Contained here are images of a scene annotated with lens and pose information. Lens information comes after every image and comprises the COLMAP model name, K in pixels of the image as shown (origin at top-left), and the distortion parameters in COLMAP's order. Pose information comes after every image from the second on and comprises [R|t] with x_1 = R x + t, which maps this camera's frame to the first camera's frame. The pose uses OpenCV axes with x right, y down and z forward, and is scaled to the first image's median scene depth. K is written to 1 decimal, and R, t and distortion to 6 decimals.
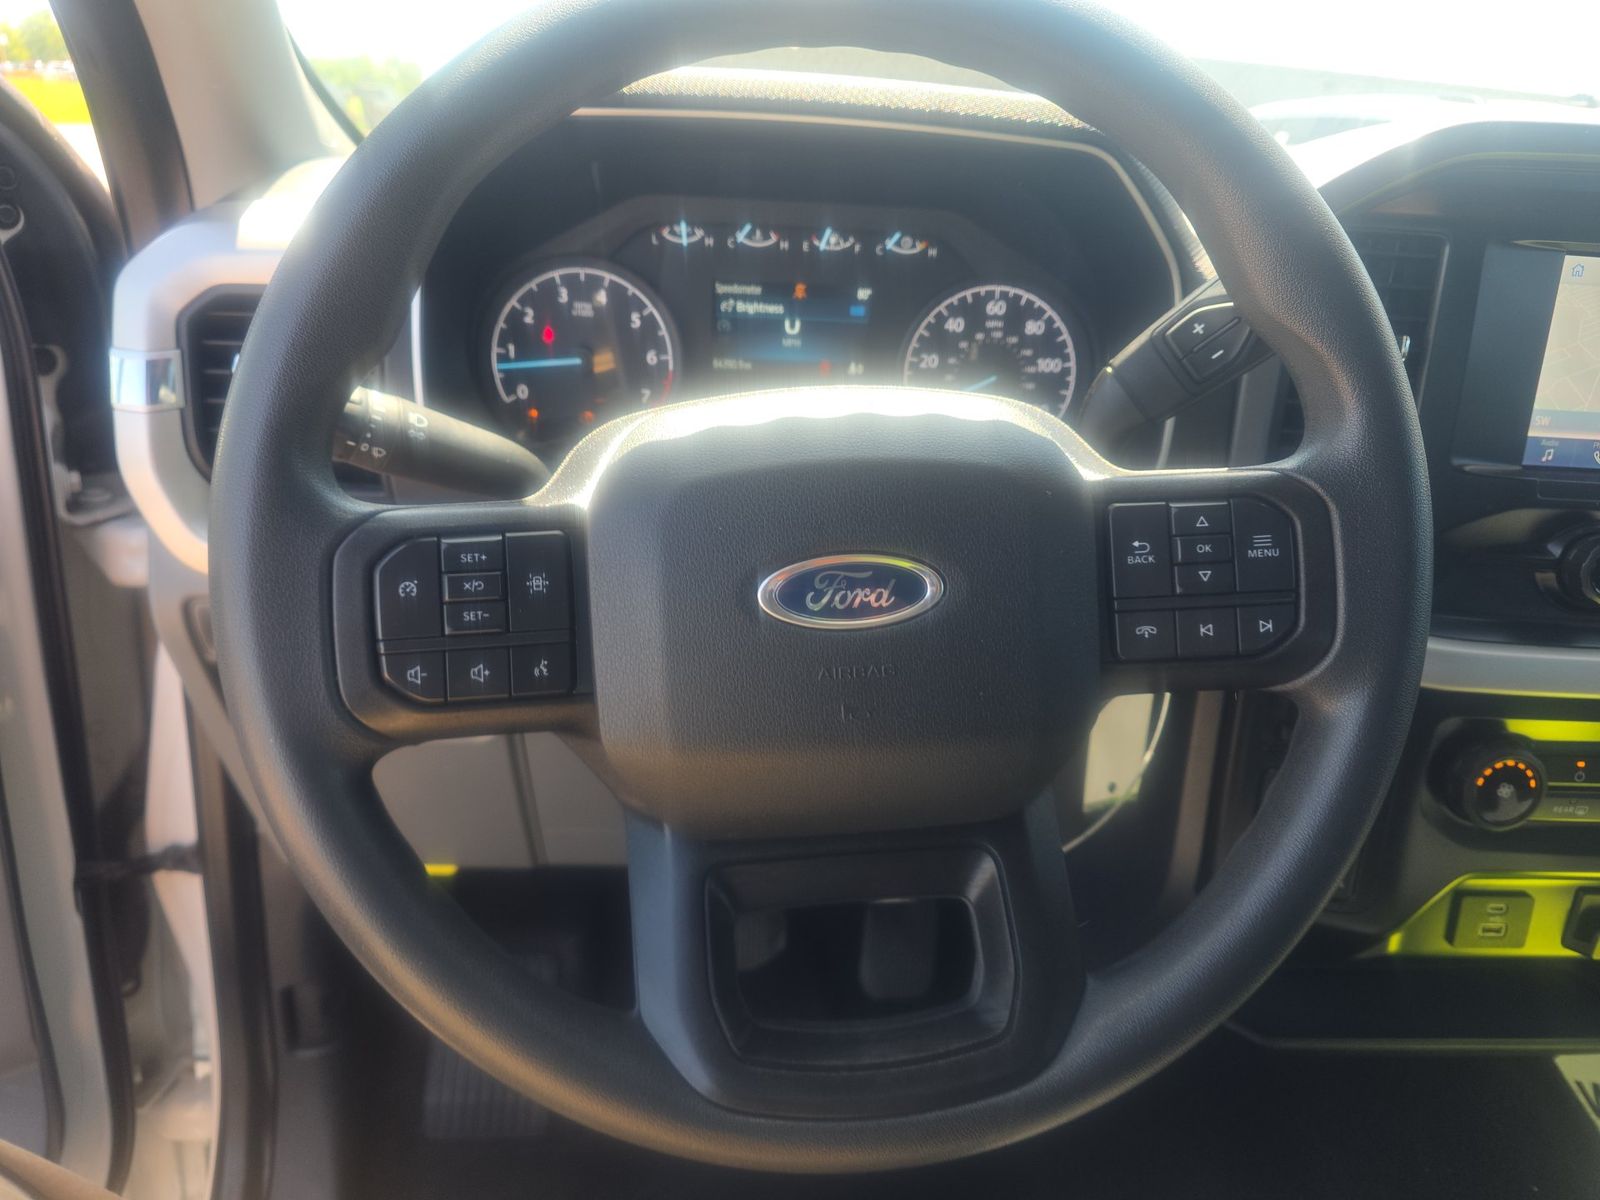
lens RADIAL K [[1095.2, 0, 800.0], [0, 1095.2, 600.0], [0, 0, 1]] dist [0.005011, 0.002009]
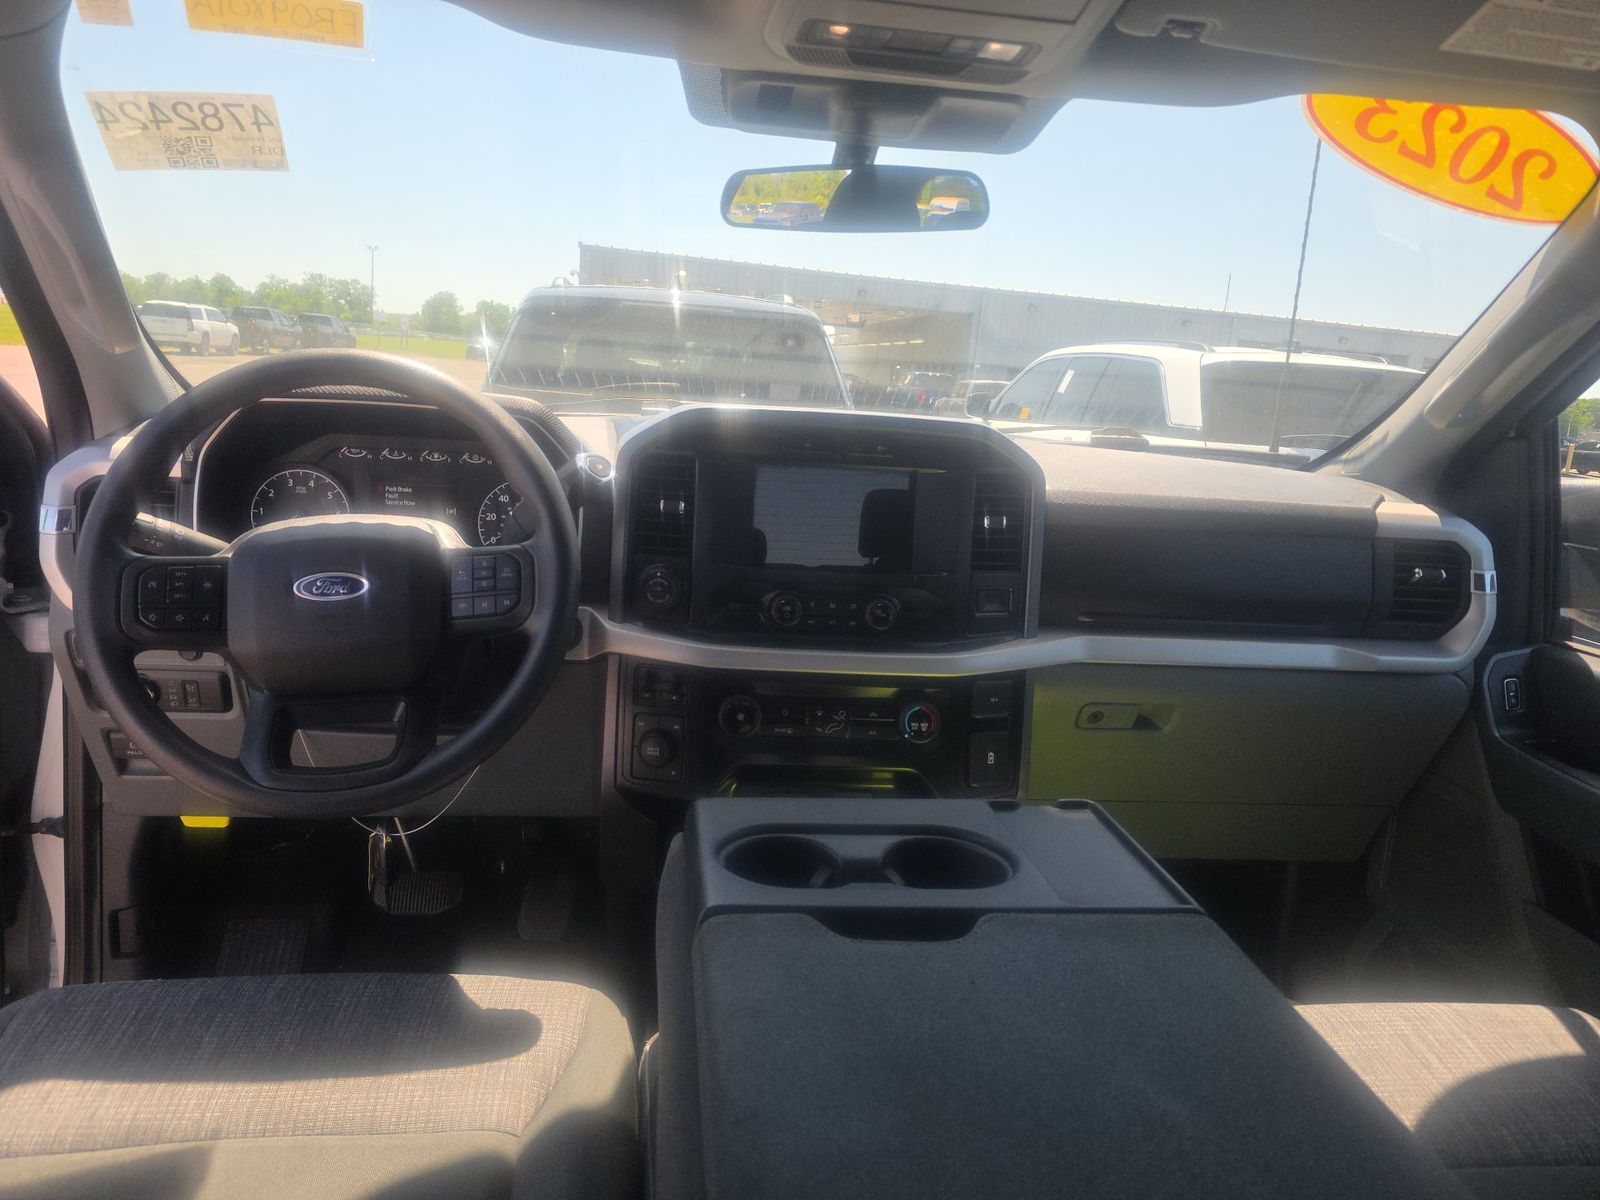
lens RADIAL K [[1051.9, 0, 800.0], [0, 1051.9, 600.0], [0, 0, 1]] dist [0.002870, -0.000663]
pose [[0.996954, -0.006207, 0.077739, 0.600039], [0.019937, 0.983990, -0.177107, 0.305102], [-0.075395, 0.178117, 0.981117, -0.956171]]
